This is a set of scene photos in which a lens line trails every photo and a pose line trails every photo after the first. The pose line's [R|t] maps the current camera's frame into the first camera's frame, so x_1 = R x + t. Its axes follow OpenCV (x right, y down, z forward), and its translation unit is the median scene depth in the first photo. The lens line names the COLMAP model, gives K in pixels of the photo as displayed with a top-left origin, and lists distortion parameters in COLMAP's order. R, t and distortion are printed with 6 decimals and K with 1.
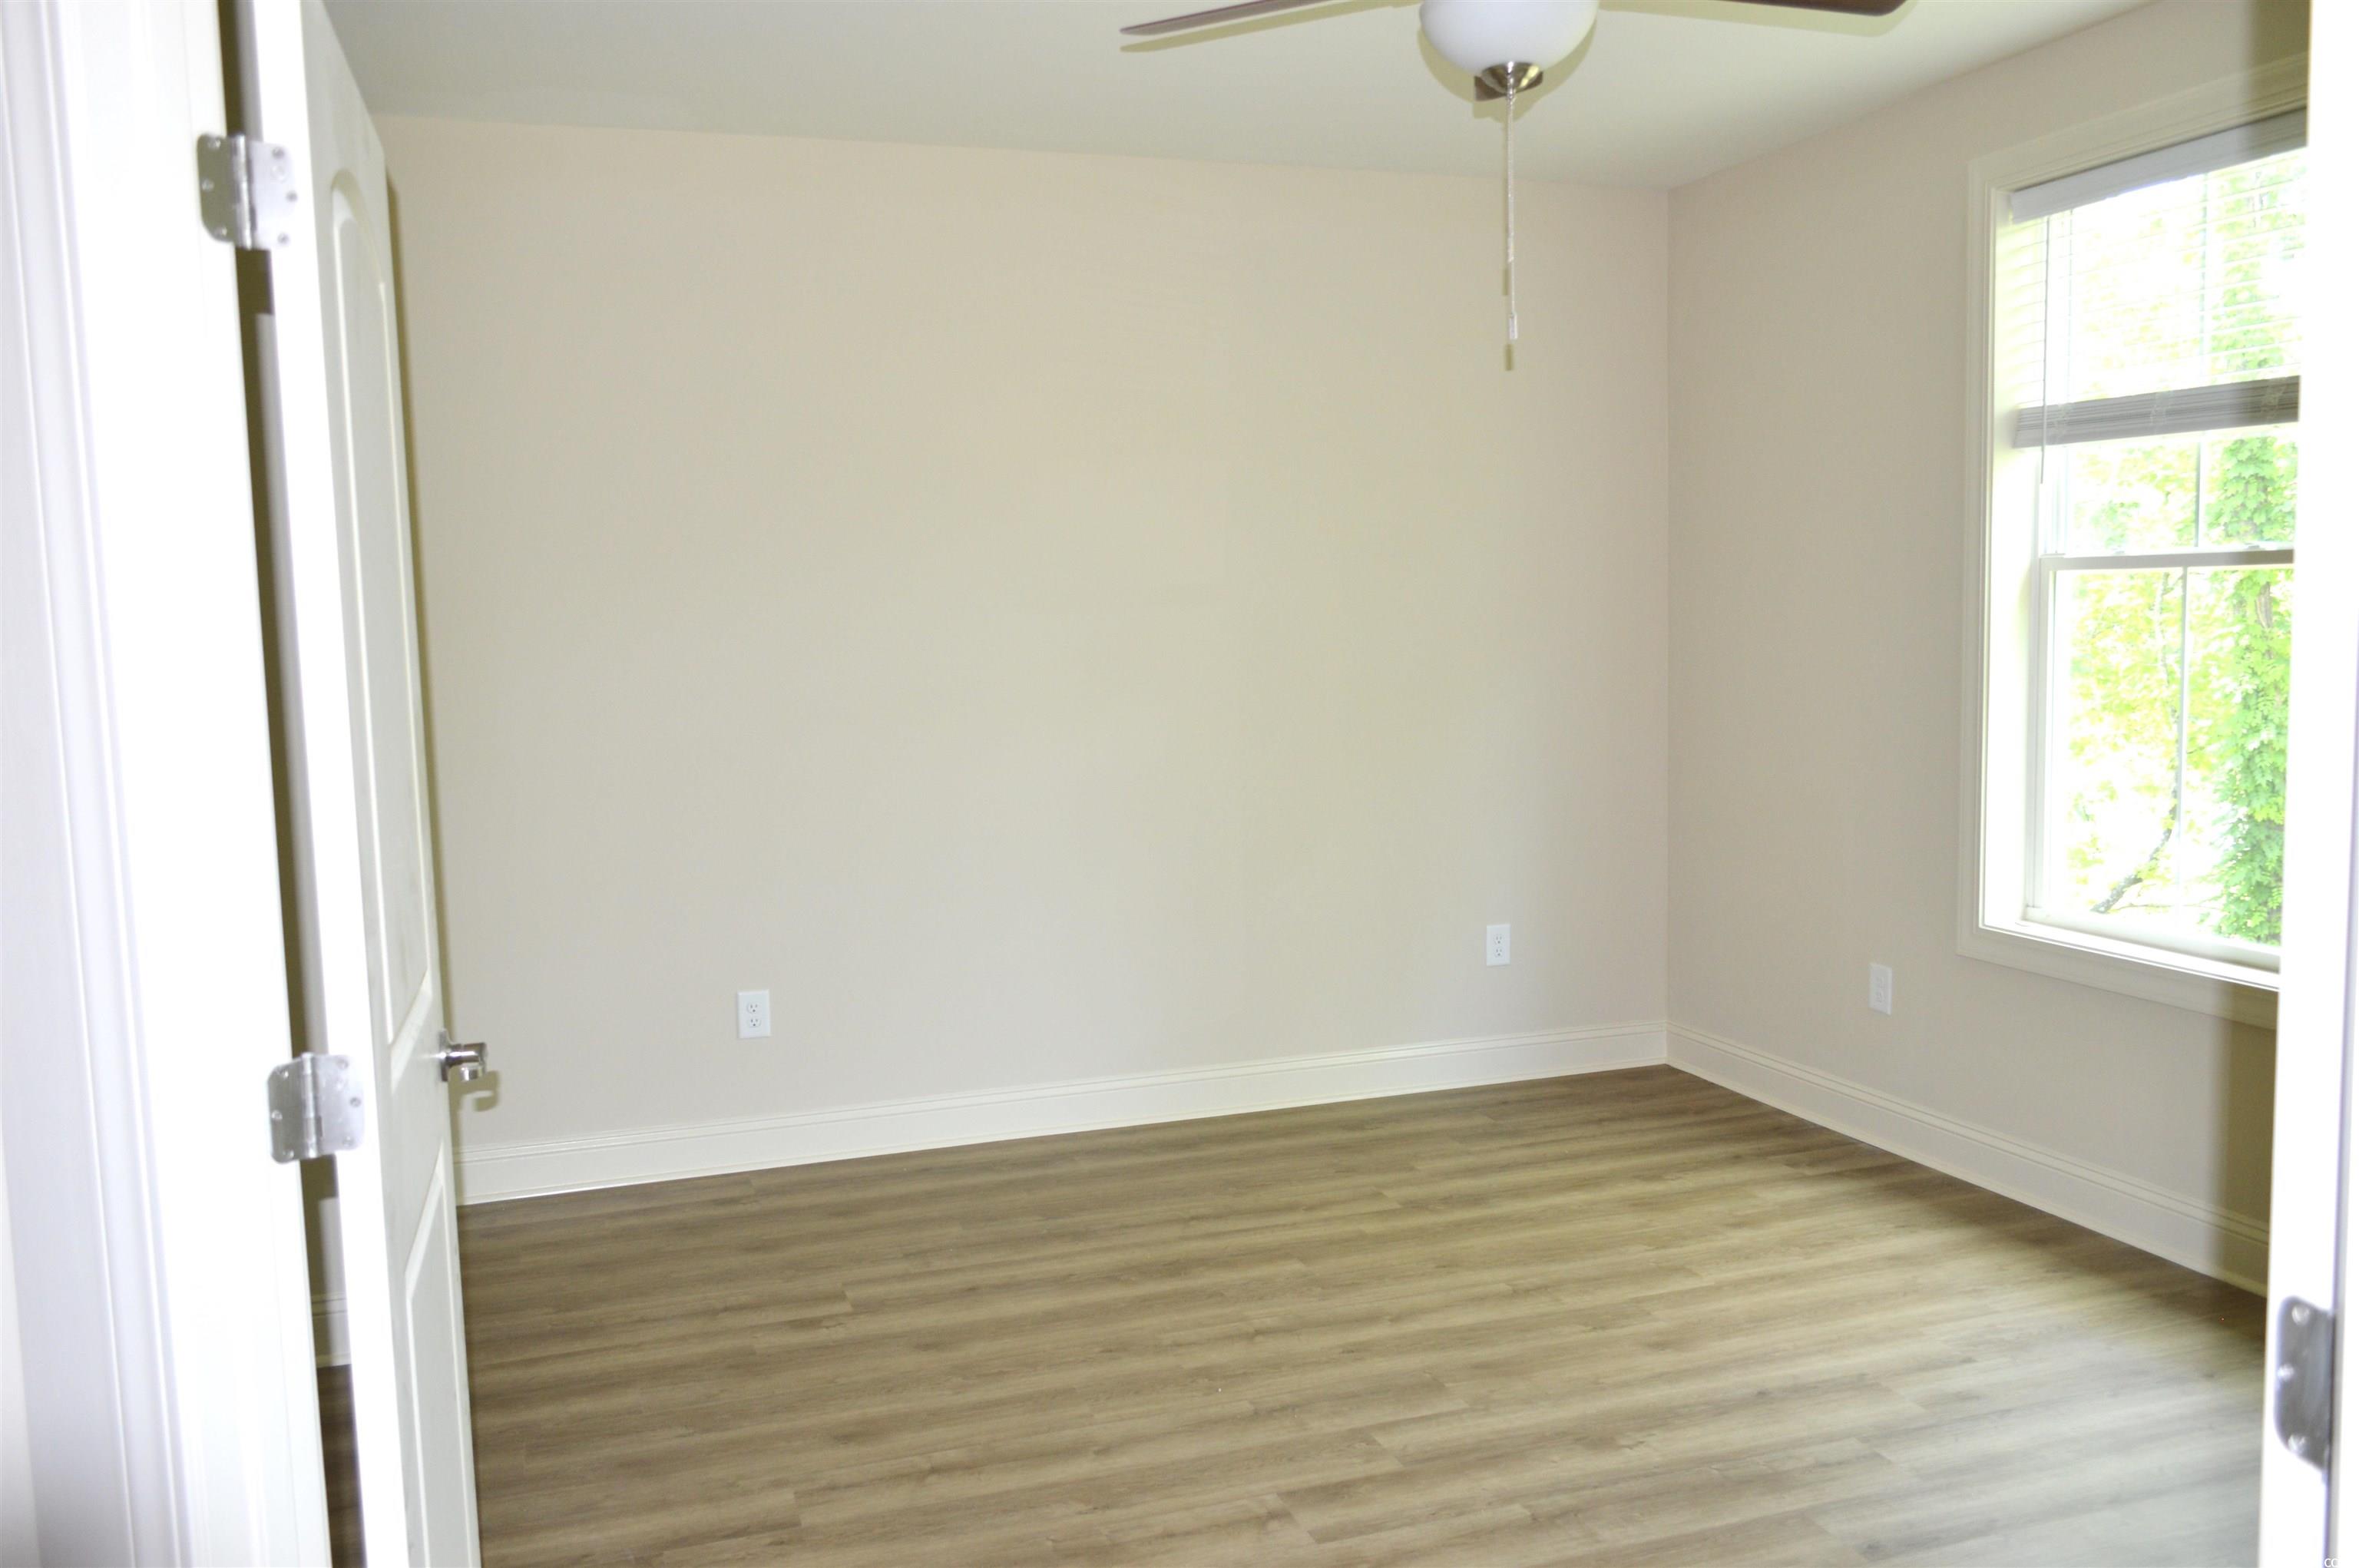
lens RADIAL K [[1845.5, 0, 1208.3], [0, 1845.5, 780.7], [0, 0, 1]] dist [-0.004920, -0.001847]
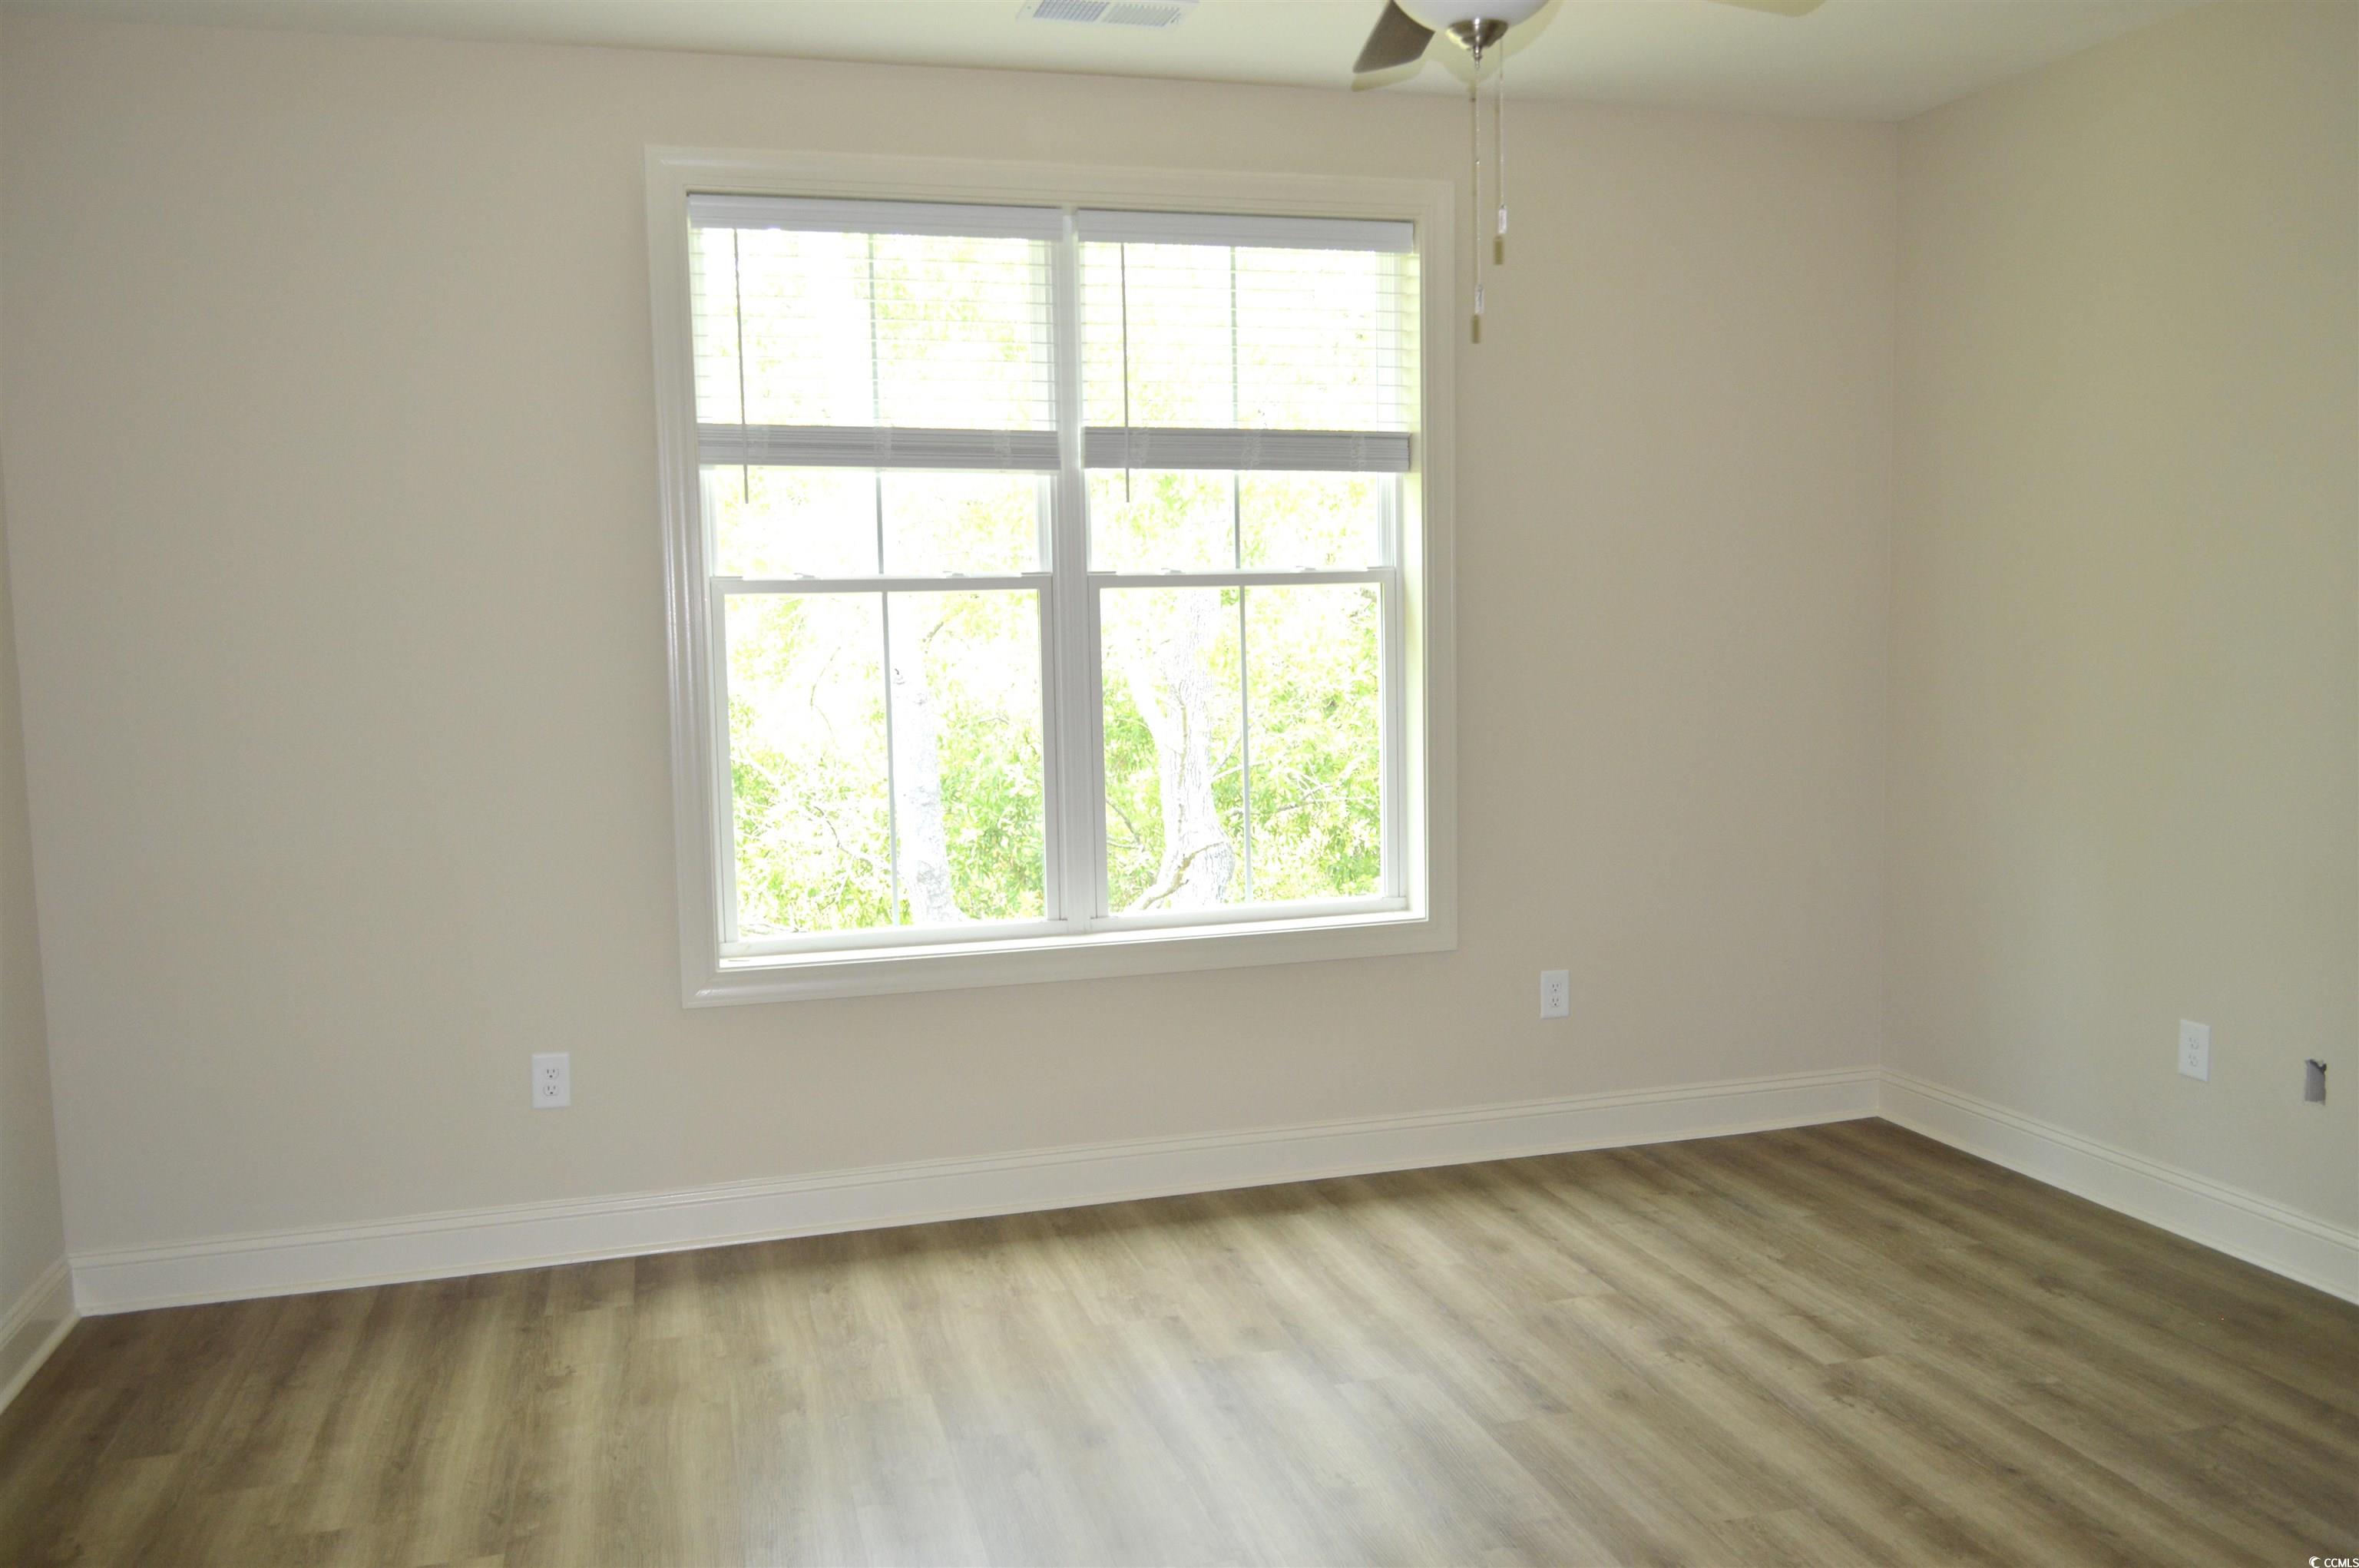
lens RADIAL K [[1856.4, 0, 1179.5], [0, 1856.4, 784.0], [0, 0, 1]] dist [-0.013471, -0.000656]
pose [[0.066777, -0.071564, 0.995198, -0.506602], [0.113859, 0.991456, 0.063655, -0.049471], [-0.991250, 0.109061, 0.074355, 0.699641]]
